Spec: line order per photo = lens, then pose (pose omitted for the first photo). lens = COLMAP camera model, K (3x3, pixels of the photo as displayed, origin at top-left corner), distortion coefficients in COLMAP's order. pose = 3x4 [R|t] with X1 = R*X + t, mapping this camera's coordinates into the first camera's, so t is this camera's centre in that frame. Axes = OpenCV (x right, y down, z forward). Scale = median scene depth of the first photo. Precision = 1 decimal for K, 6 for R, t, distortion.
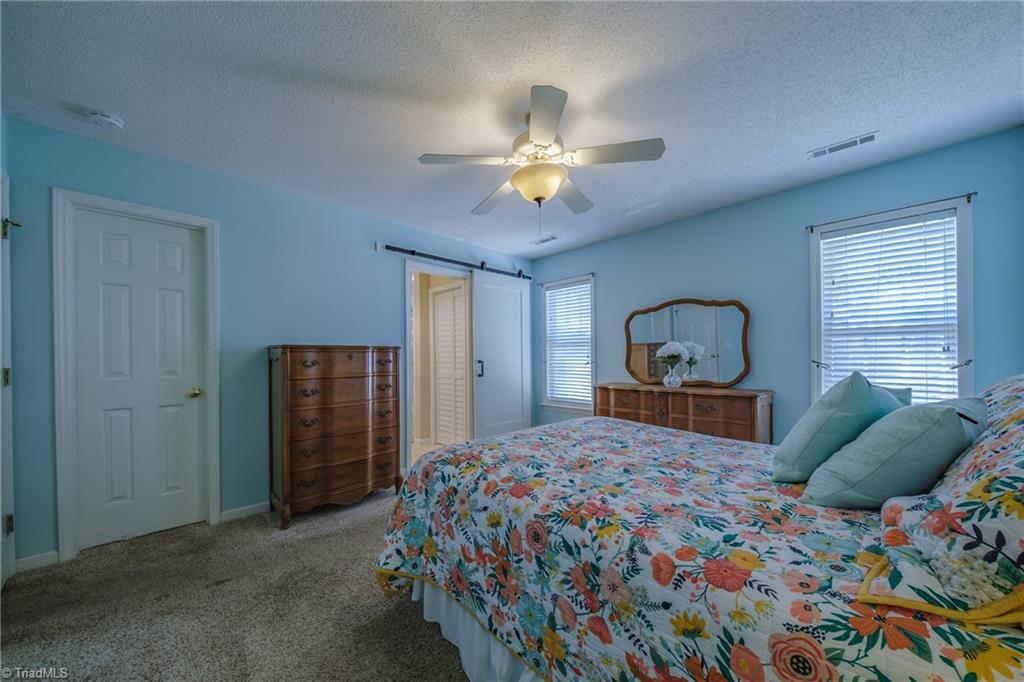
lens RADIAL K [[369.2, 0, 512.0], [0, 369.2, 341.0], [0, 0, 1]] dist [0.000363, -0.010678]
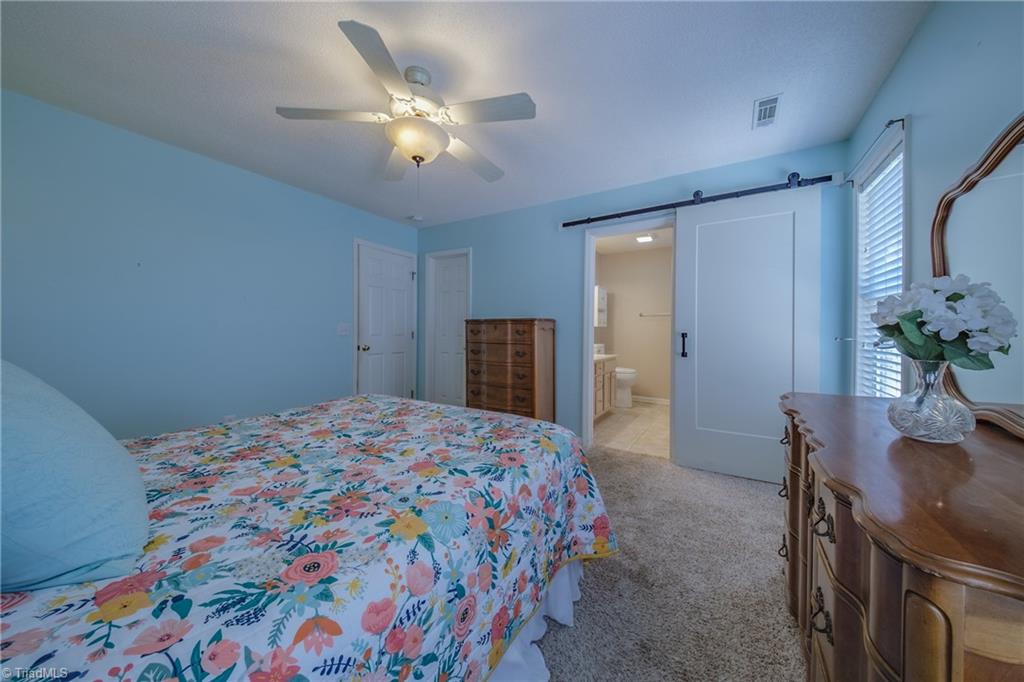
lens RADIAL K [[340.9, 0, 514.5], [0, 340.9, 333.4], [0, 0, 1]] dist [0.000504, -0.002601]
pose [[0.230967, 0.026931, -0.972589, 0.712526], [0.043866, 0.998312, 0.038060, 0.017444], [0.971972, -0.051454, 0.229396, 0.760716]]
